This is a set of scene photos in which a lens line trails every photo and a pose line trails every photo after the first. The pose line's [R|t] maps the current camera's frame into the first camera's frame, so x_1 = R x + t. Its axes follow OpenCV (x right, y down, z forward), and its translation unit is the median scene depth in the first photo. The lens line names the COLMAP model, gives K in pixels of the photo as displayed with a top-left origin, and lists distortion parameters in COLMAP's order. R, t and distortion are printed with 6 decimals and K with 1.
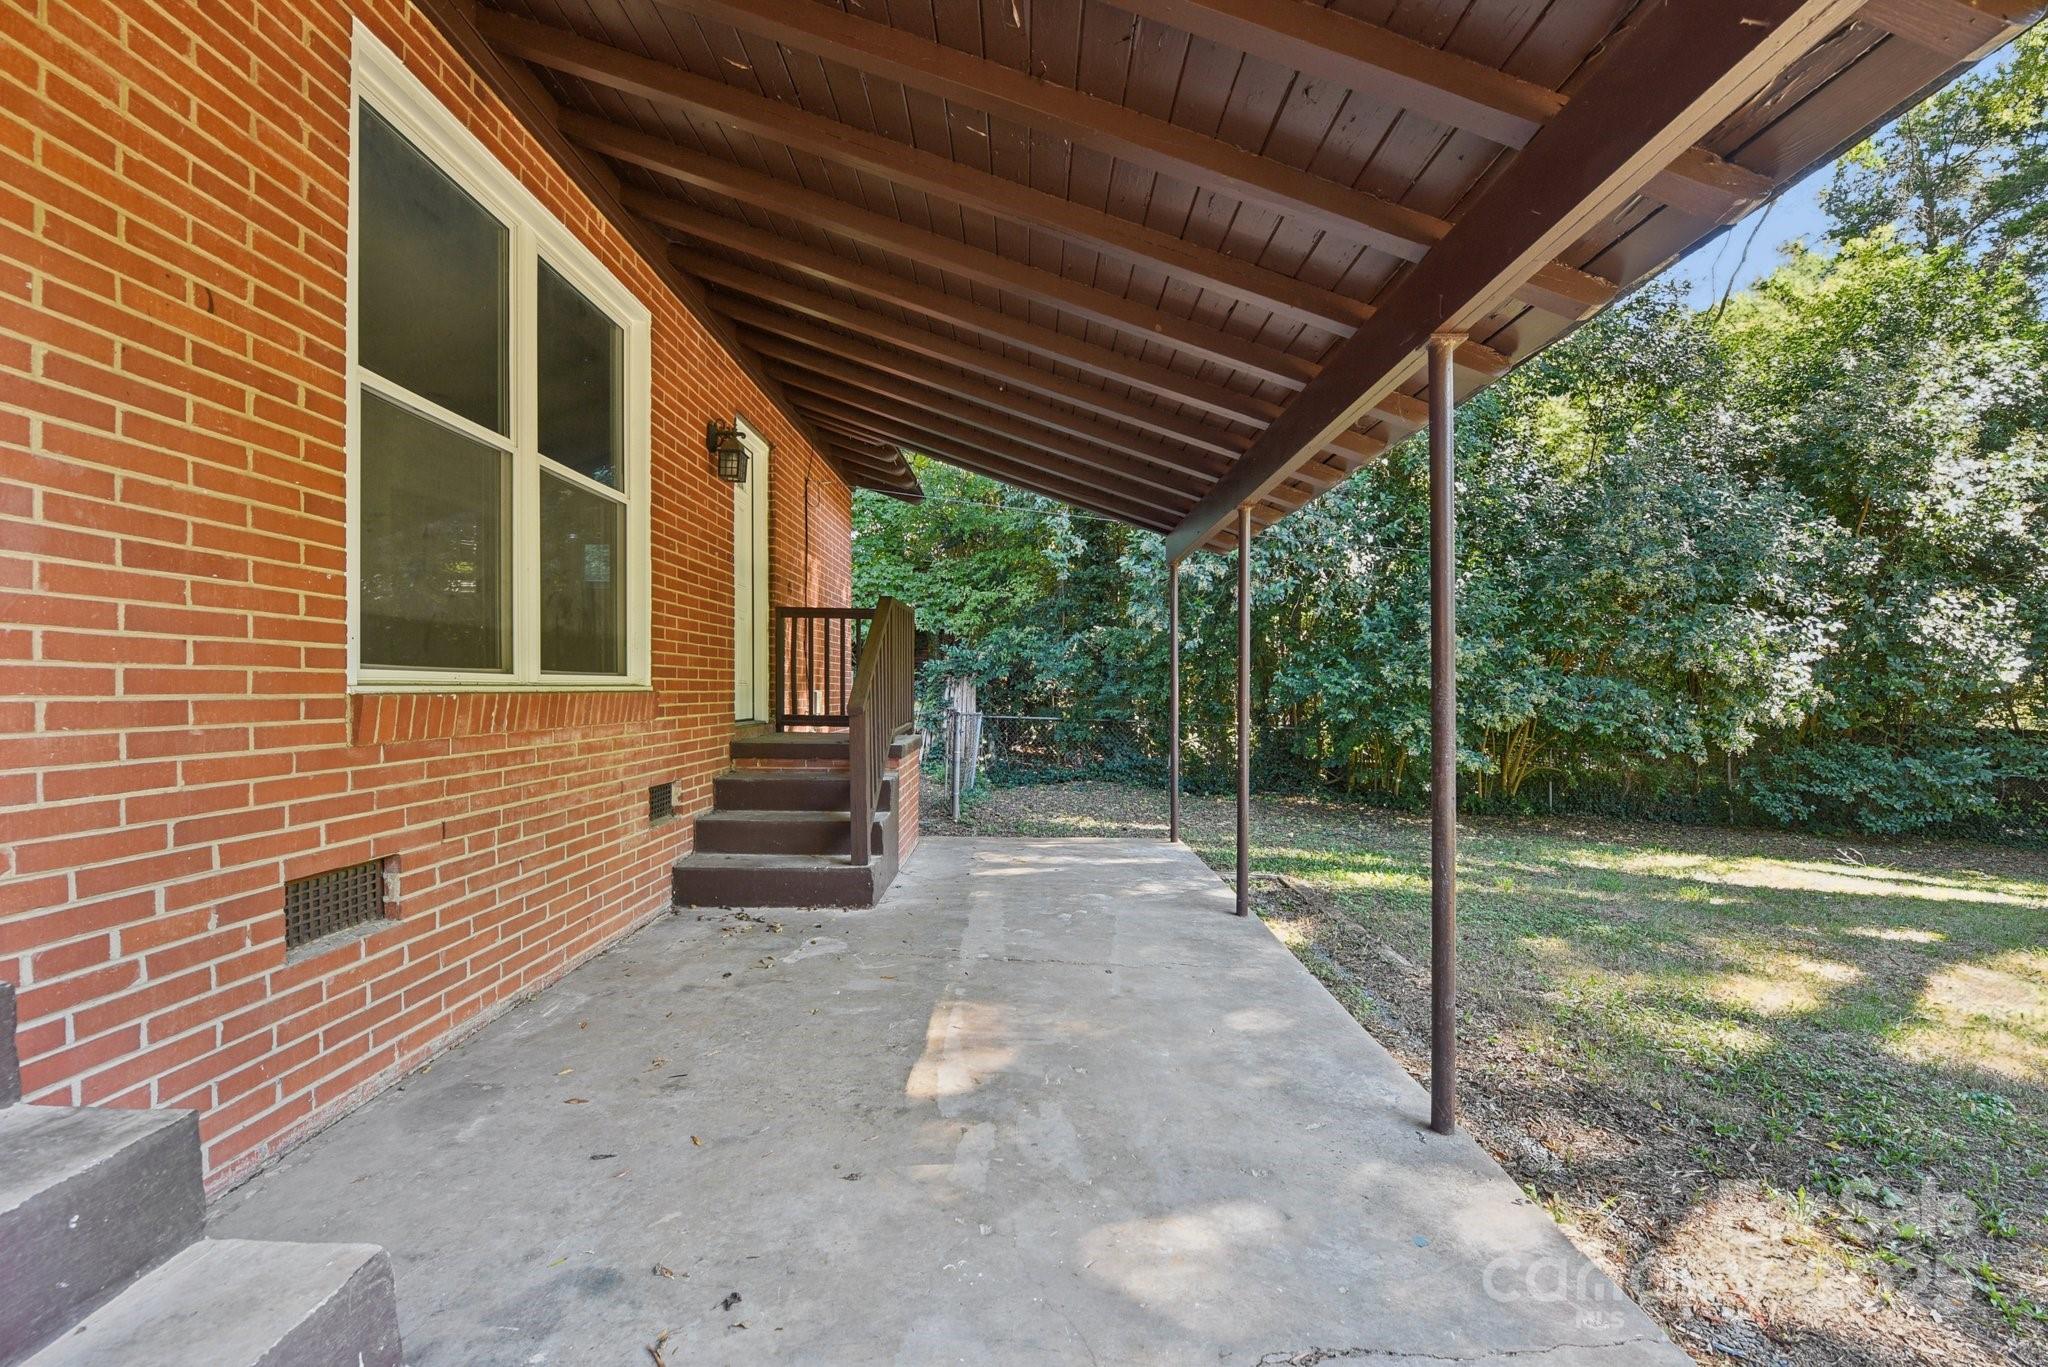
lens RADIAL K [[866.6, 0, 1020.6], [0, 866.6, 699.4], [0, 0, 1]] dist [-0.017886, 0.000430]
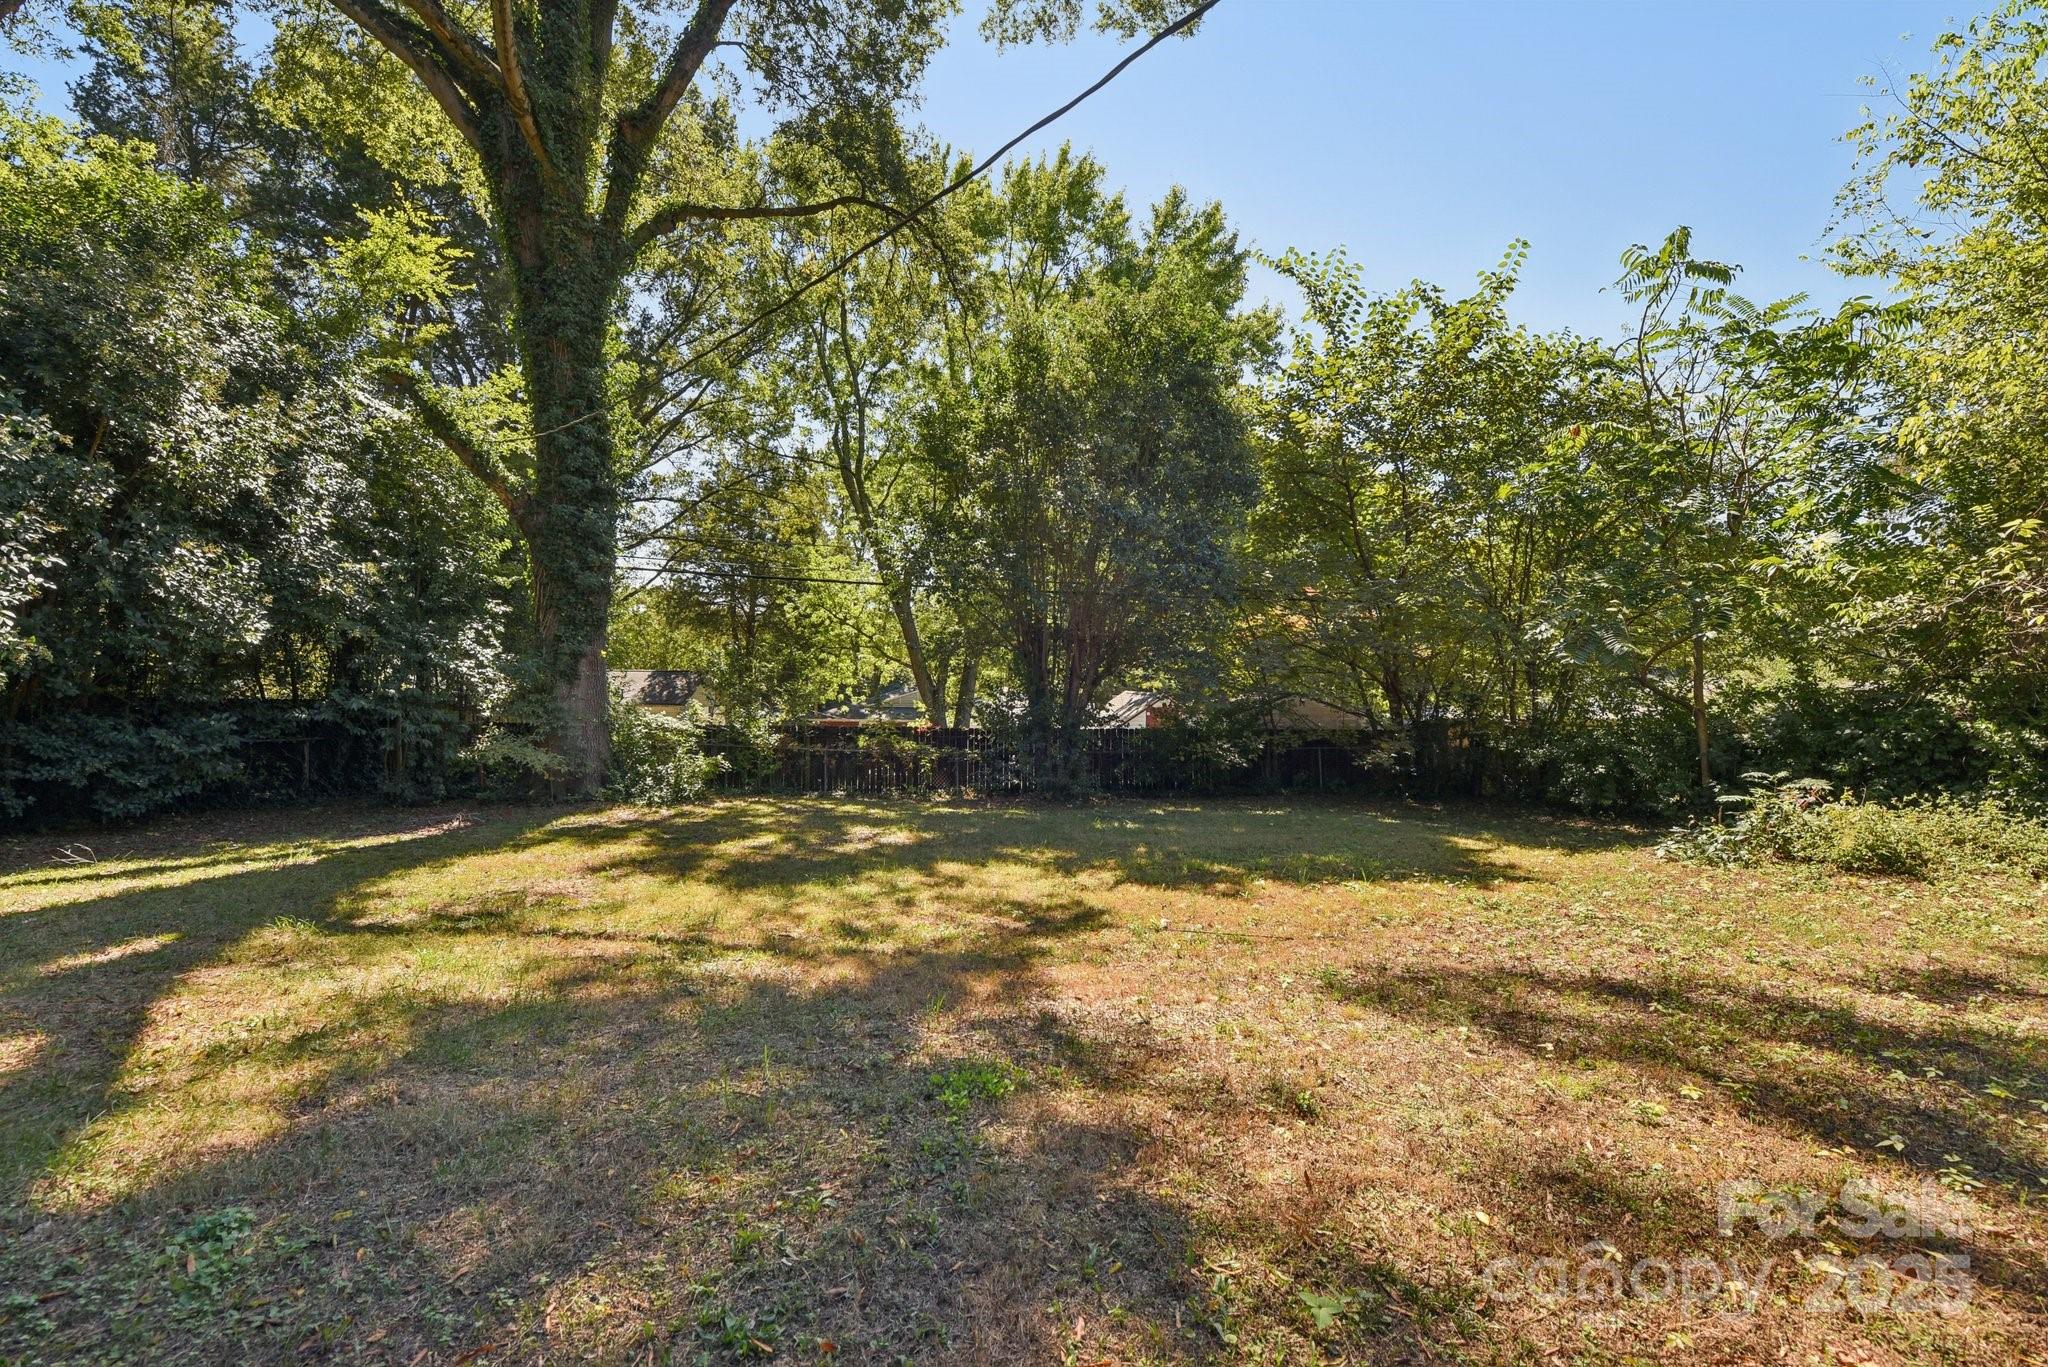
lens RADIAL K [[826.3, 0, 1024.0], [0, 826.3, 683.5], [0, 0, 1]] dist [-0.023003, 0.000381]
pose [[-0.047002, -0.004277, 0.998886, 0.180391], [0.003070, 0.999985, 0.004426, 0.023898], [-0.998890, 0.003275, -0.046989, 0.144649]]
